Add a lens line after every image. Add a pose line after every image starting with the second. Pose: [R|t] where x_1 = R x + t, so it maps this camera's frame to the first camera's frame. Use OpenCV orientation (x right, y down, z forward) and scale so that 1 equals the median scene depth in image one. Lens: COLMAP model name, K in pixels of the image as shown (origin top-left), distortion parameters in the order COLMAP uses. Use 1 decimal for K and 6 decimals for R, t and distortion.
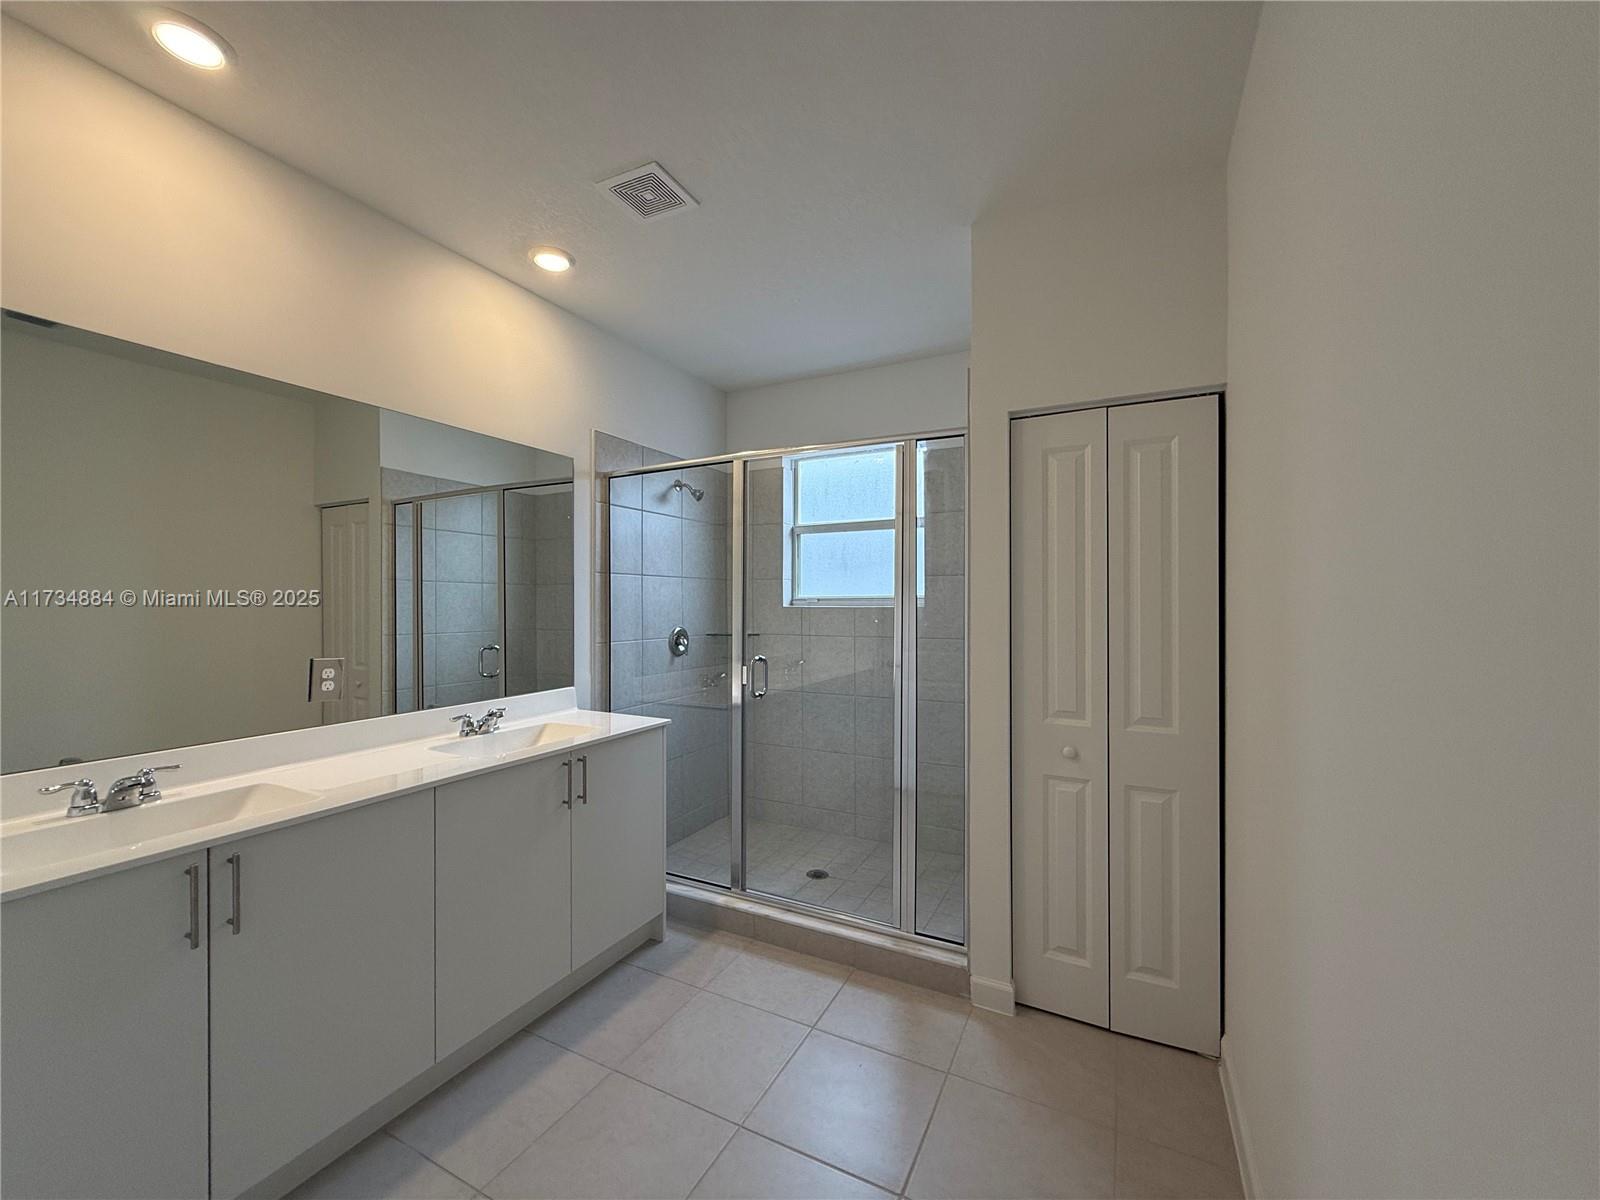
lens RADIAL K [[641.4, 0, 797.5], [0, 641.4, 601.8], [0, 0, 1]] dist [-0.000998, -0.000110]
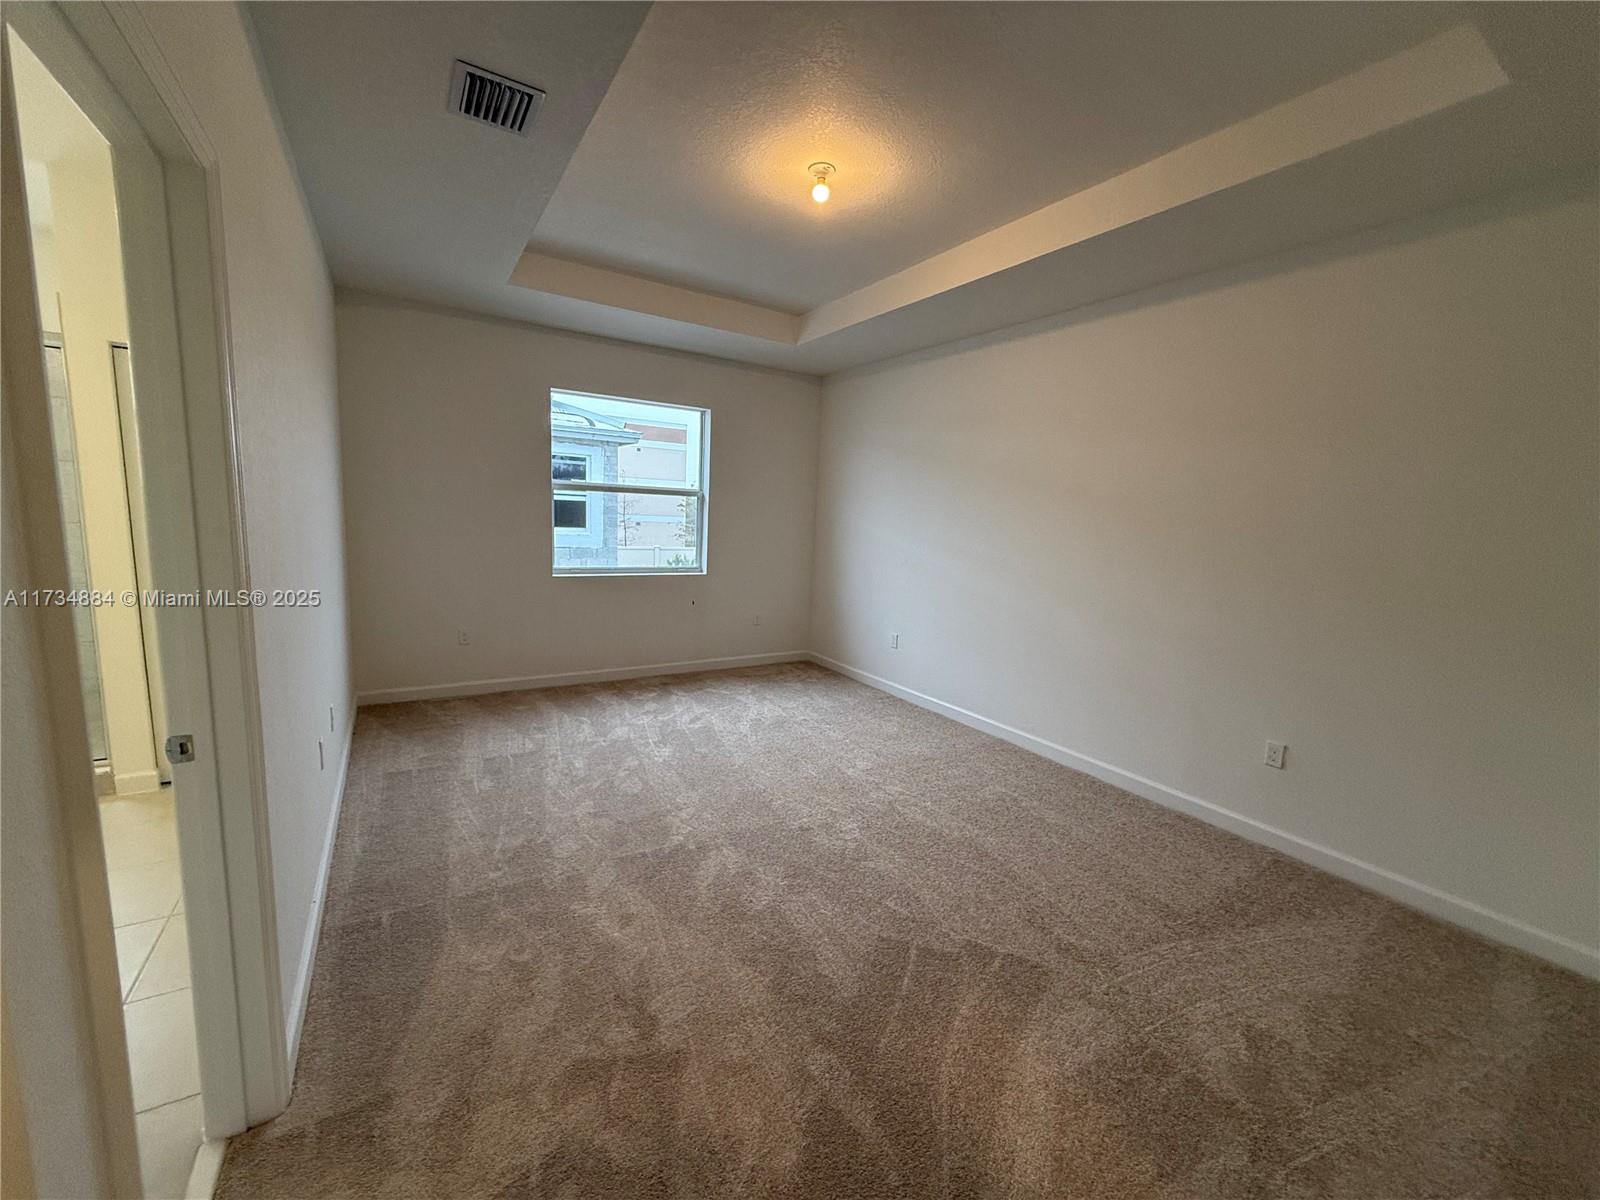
lens RADIAL K [[641.4, 0, 797.3], [0, 641.4, 600.2], [0, 0, 1]] dist [-0.000998, -0.000110]
pose [[0.520616, -0.091091, 0.848918, -0.086616], [-0.040396, 0.990551, 0.131062, -0.005421], [-0.852835, -0.102526, 0.512017, -0.858071]]
